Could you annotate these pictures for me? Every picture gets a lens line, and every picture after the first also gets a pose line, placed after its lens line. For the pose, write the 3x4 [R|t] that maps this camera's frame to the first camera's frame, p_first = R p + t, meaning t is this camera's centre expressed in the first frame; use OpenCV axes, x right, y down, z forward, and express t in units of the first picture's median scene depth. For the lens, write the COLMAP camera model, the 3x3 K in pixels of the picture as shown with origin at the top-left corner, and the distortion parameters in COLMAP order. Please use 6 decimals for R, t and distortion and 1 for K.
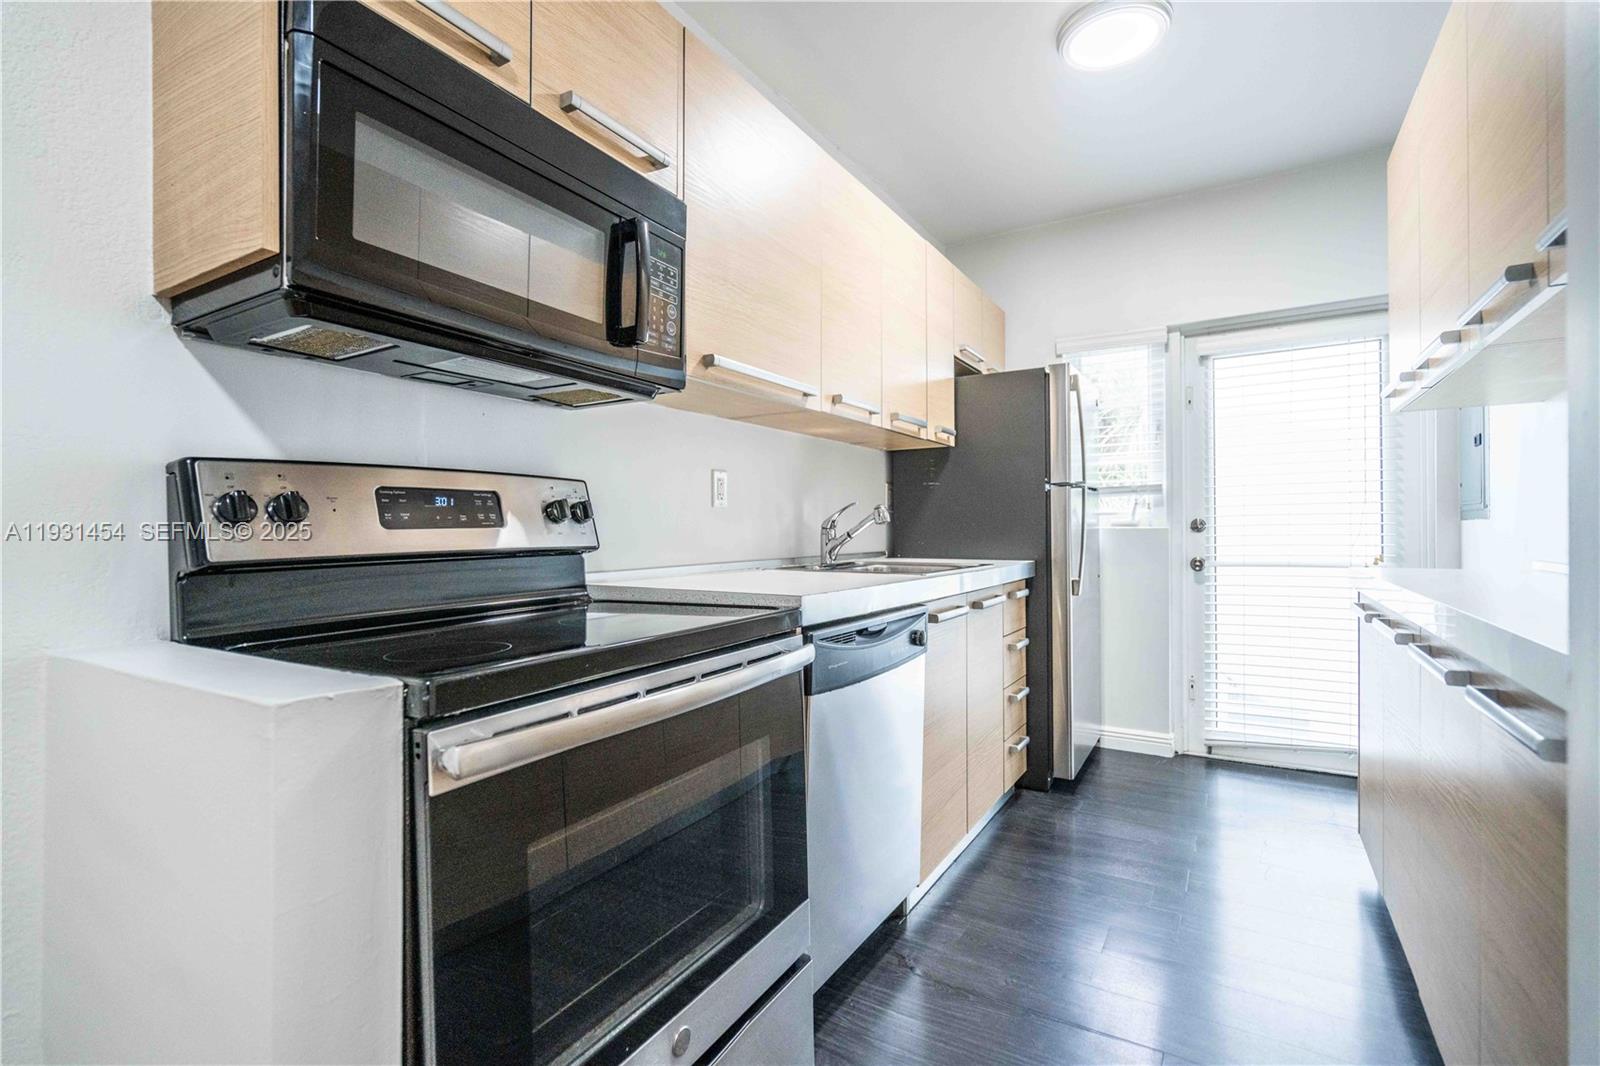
lens RADIAL K [[739.7, 0, 805.0], [0, 739.7, 523.8], [0, 0, 1]] dist [0.020285, 0.000143]
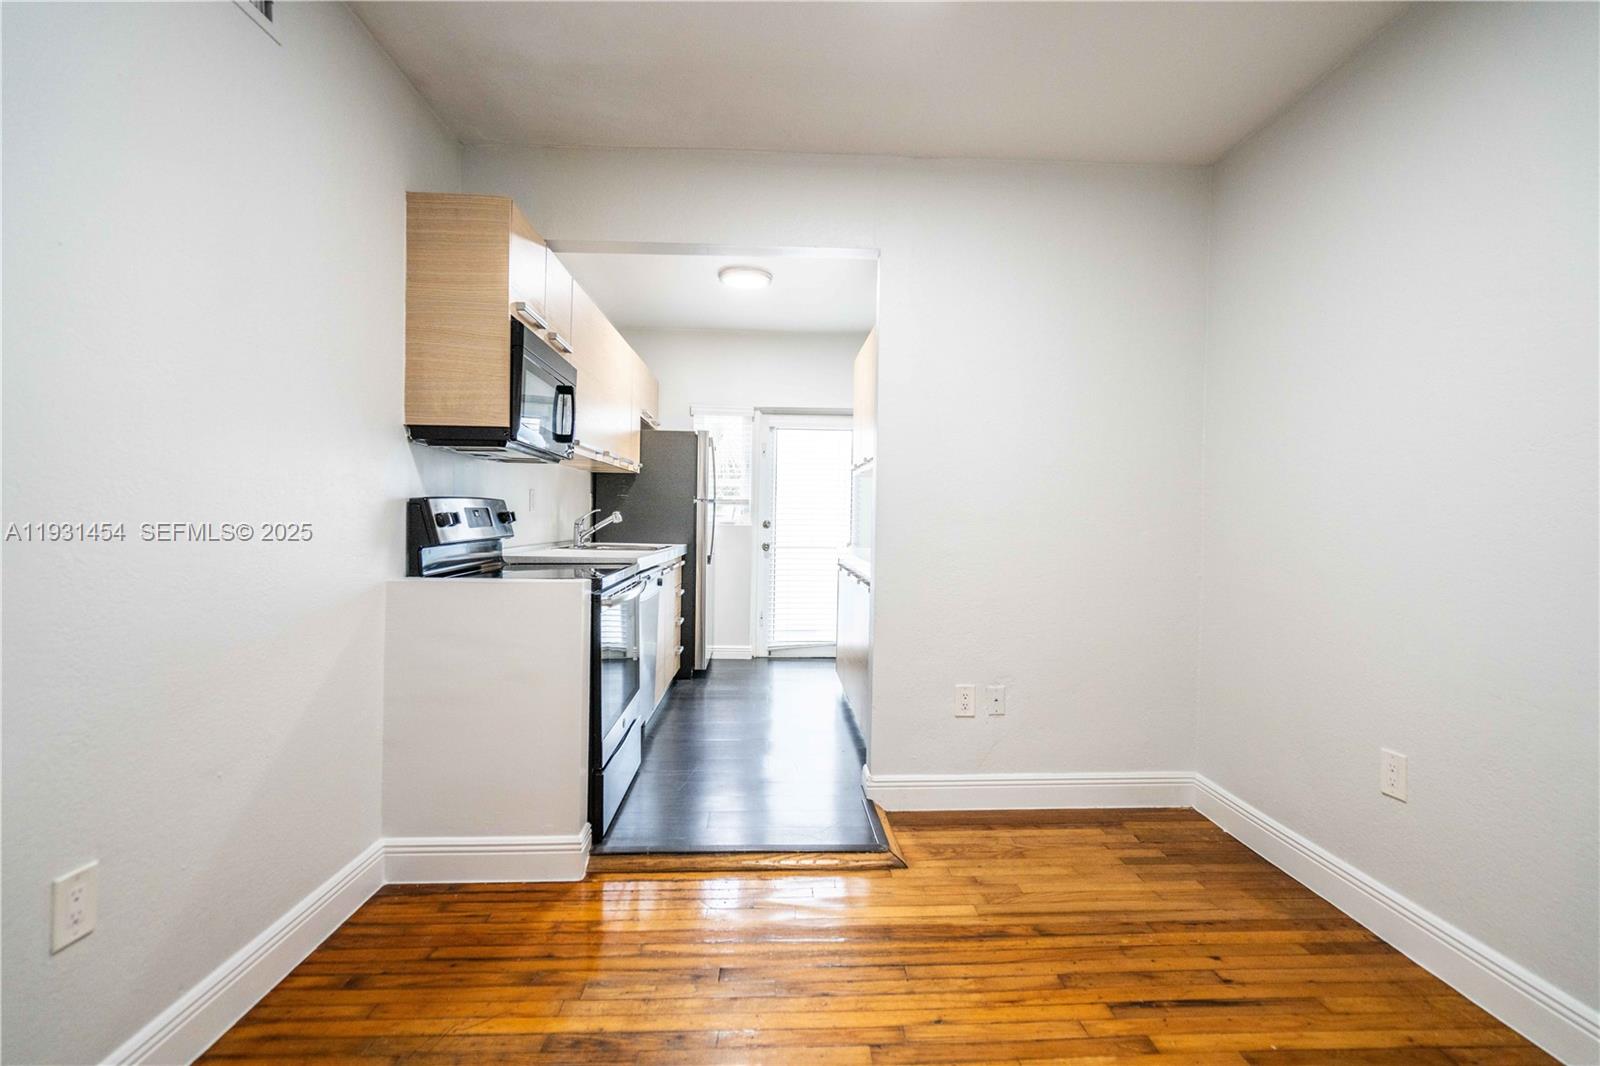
lens RADIAL K [[724.2, 0, 803.3], [0, 724.2, 529.2], [0, 0, 1]] dist [-0.002130, 0.000423]
pose [[0.837956, 0.010479, 0.545638, -0.353553], [-0.023952, 0.999558, 0.017587, -0.019661], [-0.545213, -0.027806, 0.837836, -0.505193]]
